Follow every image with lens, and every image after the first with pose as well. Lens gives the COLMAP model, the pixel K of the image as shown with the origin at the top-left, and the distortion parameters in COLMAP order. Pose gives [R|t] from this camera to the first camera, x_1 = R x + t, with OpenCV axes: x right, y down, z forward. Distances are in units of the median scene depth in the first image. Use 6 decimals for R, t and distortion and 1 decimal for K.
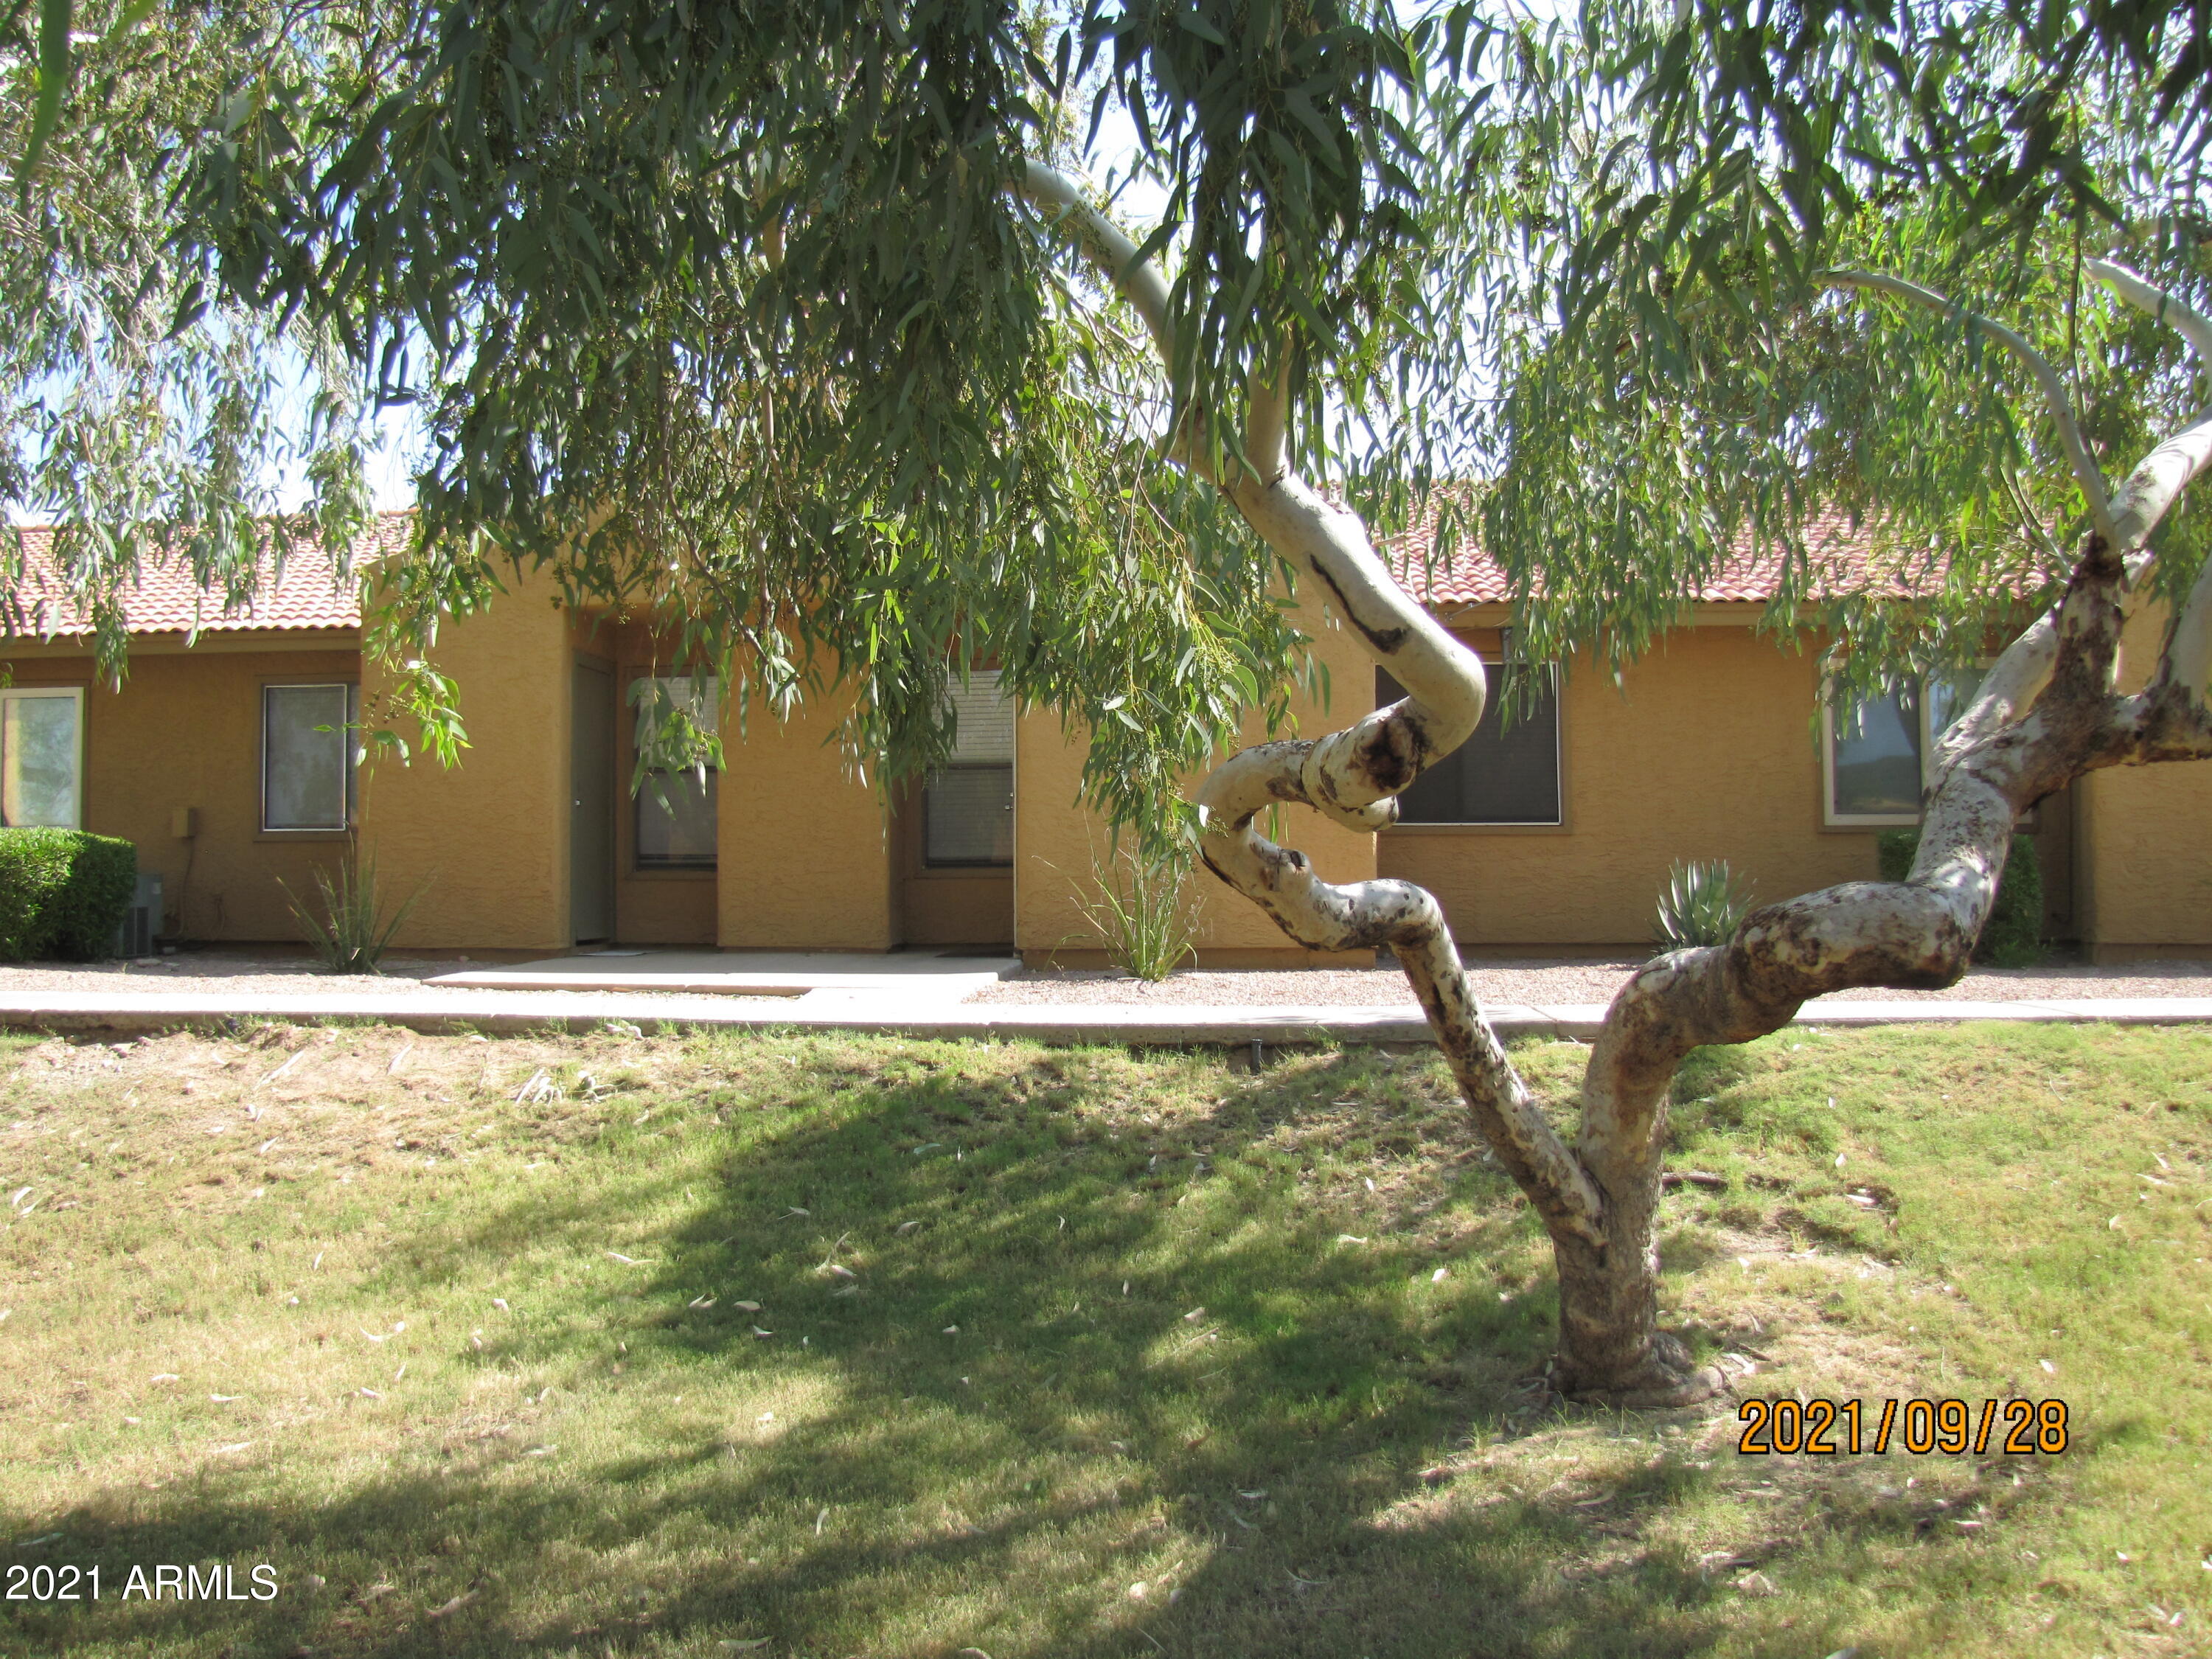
lens RADIAL K [[1861.9, 0, 1106.0], [0, 1861.9, 829.5], [0, 0, 1]] dist [-0.167165, 0.109242]
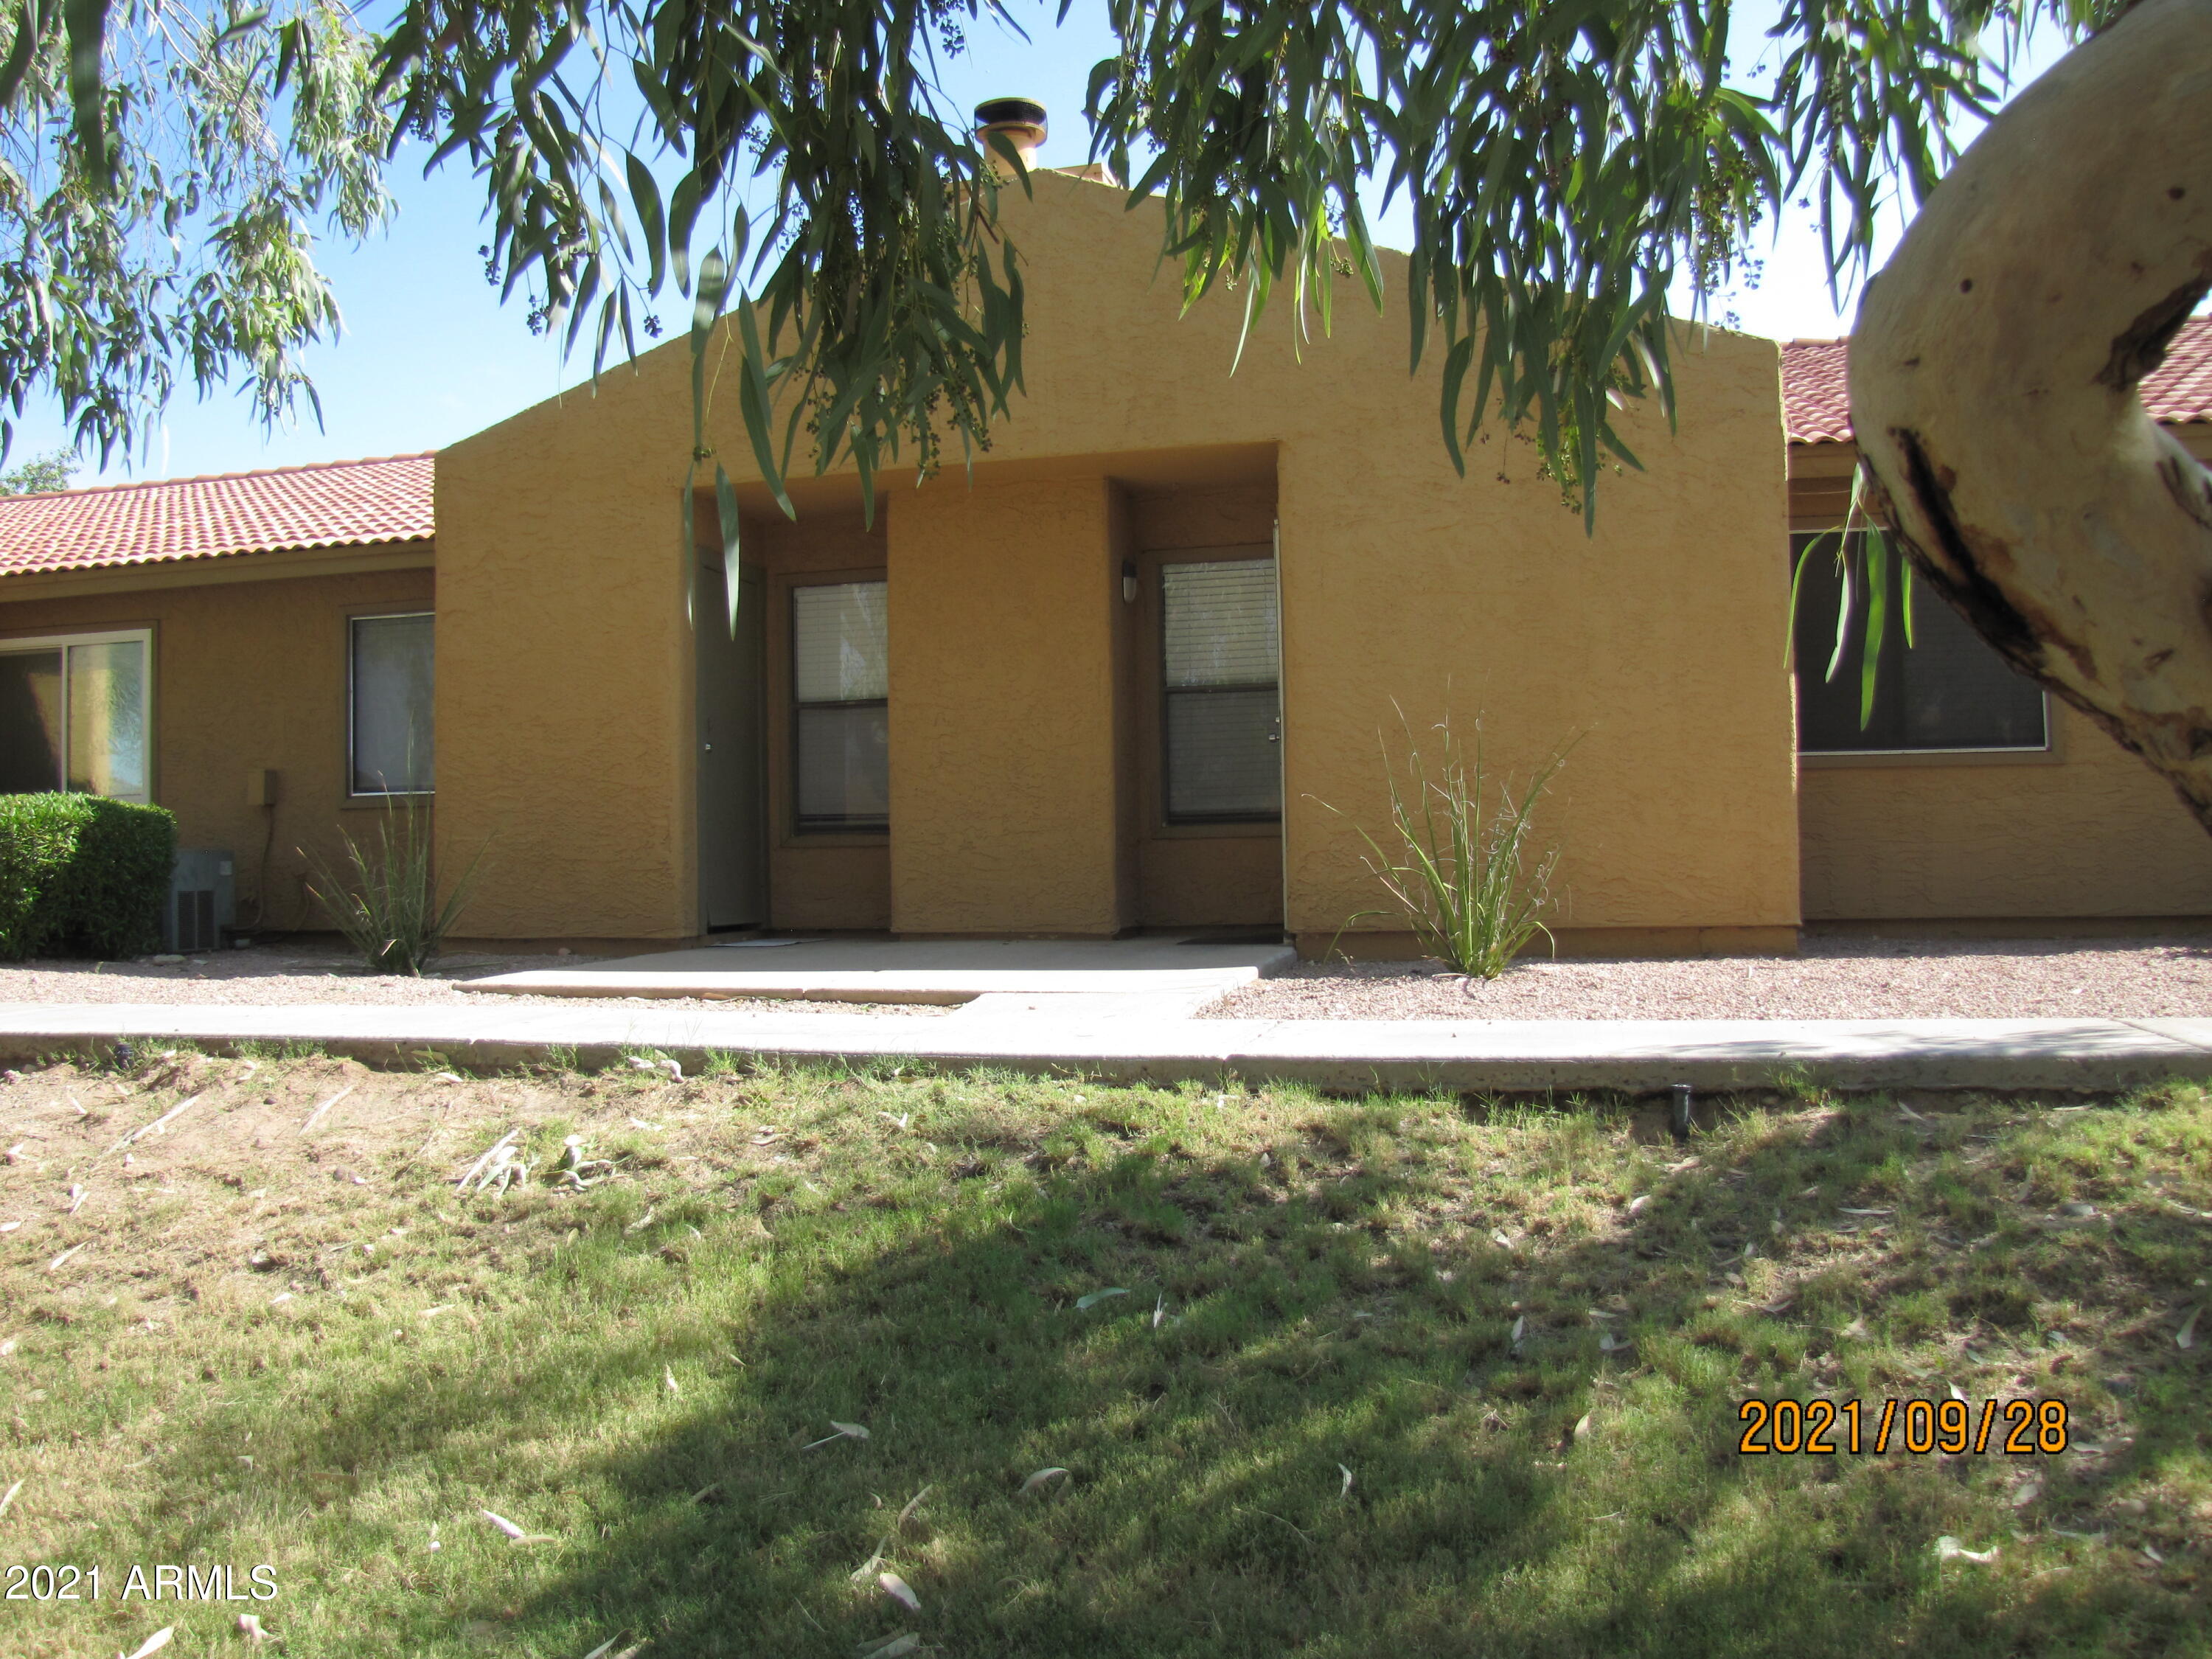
lens RADIAL K [[1861.9, 0, 1106.0], [0, 1861.9, 829.5], [0, 0, 1]] dist [-0.167165, 0.109242]
pose [[0.987730, -0.015782, -0.155369, -0.007139], [0.017323, 0.999813, 0.008569, 0.024832], [0.155205, -0.011156, 0.987819, 0.405739]]
